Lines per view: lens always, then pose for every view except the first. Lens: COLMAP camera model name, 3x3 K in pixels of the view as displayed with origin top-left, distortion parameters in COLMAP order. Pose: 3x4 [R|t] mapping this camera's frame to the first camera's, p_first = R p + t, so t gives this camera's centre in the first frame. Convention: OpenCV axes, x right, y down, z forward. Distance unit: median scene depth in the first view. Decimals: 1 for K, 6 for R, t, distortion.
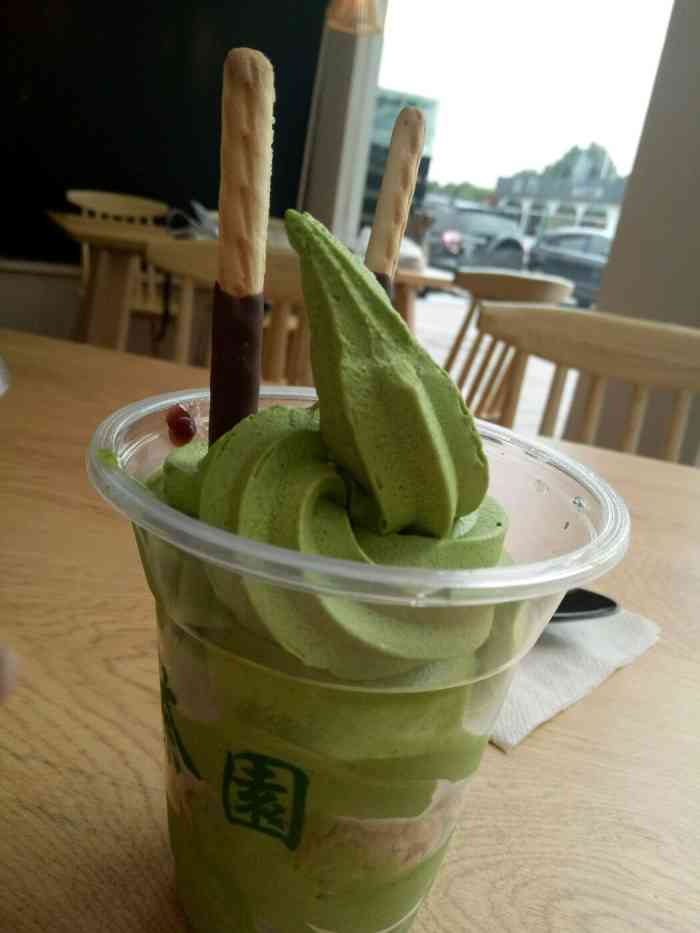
lens RADIAL K [[644.3, 0, 350.0], [0, 644.3, 466.5], [0, 0, 1]] dist [-0.016424, -0.003145]
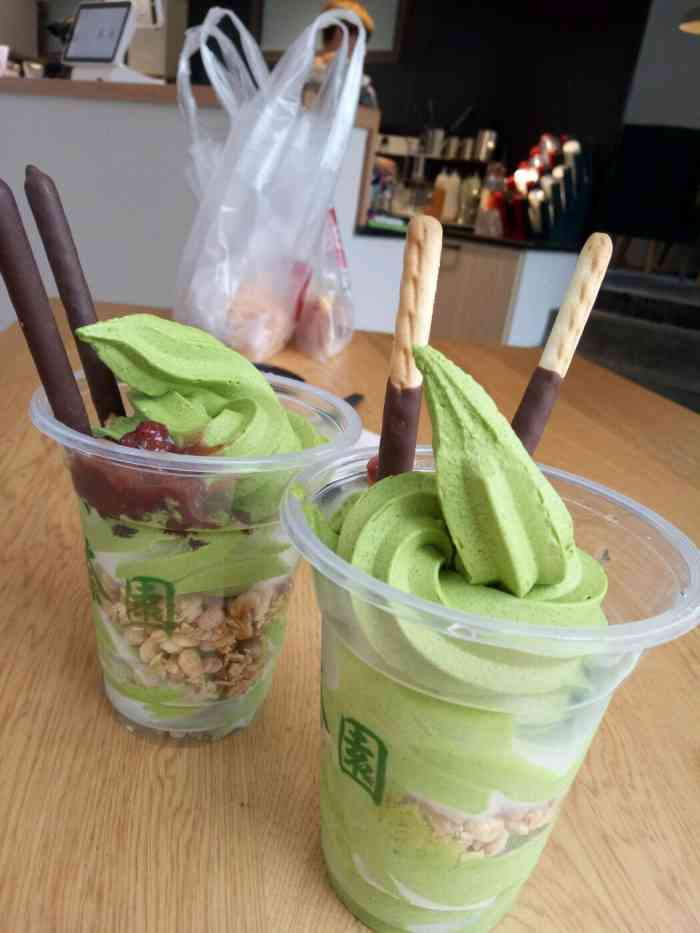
lens RADIAL K [[644.3, 0, 350.0], [0, 644.3, 466.5], [0, 0, 1]] dist [-0.016424, -0.003145]
pose [[0.892266, 0.134475, -0.431020, 0.355152], [-0.148747, 0.988875, 0.000598, -0.089500], [0.426306, 0.063580, 0.902342, -0.277990]]
